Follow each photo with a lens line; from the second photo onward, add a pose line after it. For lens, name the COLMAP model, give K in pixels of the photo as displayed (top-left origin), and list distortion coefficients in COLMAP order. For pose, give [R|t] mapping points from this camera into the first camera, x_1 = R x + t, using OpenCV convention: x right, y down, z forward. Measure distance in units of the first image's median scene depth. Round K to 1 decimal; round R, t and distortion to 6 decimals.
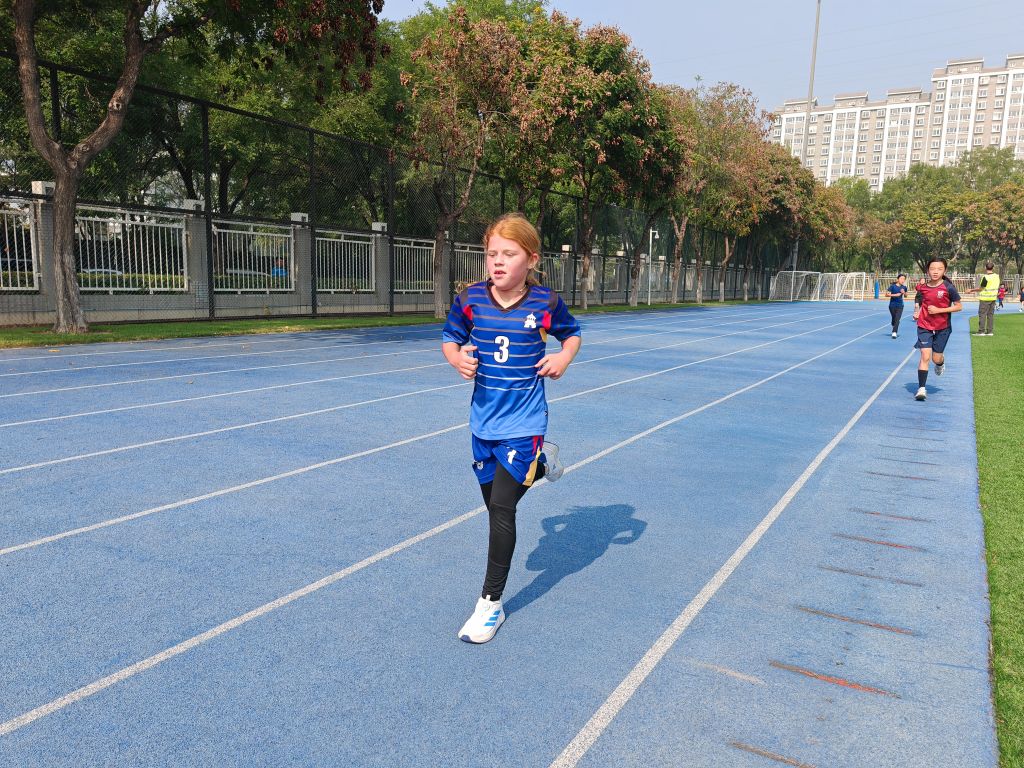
lens RADIAL K [[771.0, 0, 512.0], [0, 771.0, 384.0], [0, 0, 1]] dist [0.074674, -0.001714]
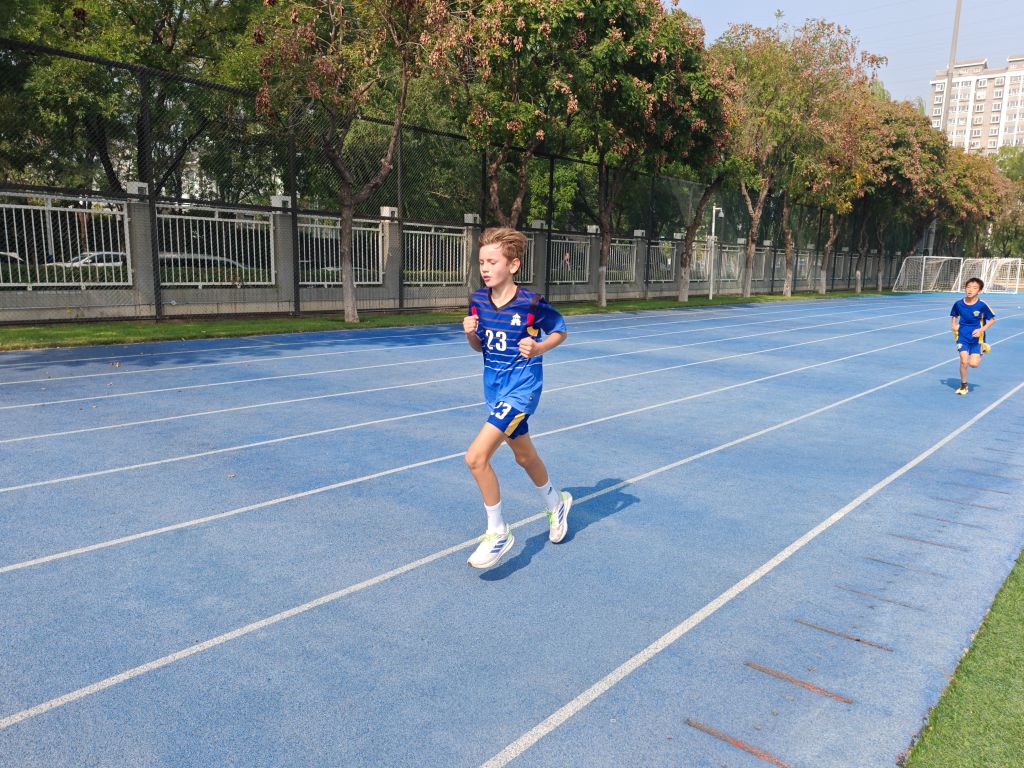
lens RADIAL K [[745.4, 0, 487.6], [0, 745.4, 399.3], [0, 0, 1]] dist [0.042827, -0.041990]
pose [[0.976718, 0.028191, -0.212666, 0.081624], [-0.020504, 0.999057, 0.038265, -0.013916], [0.213544, -0.033013, 0.976375, 0.111223]]
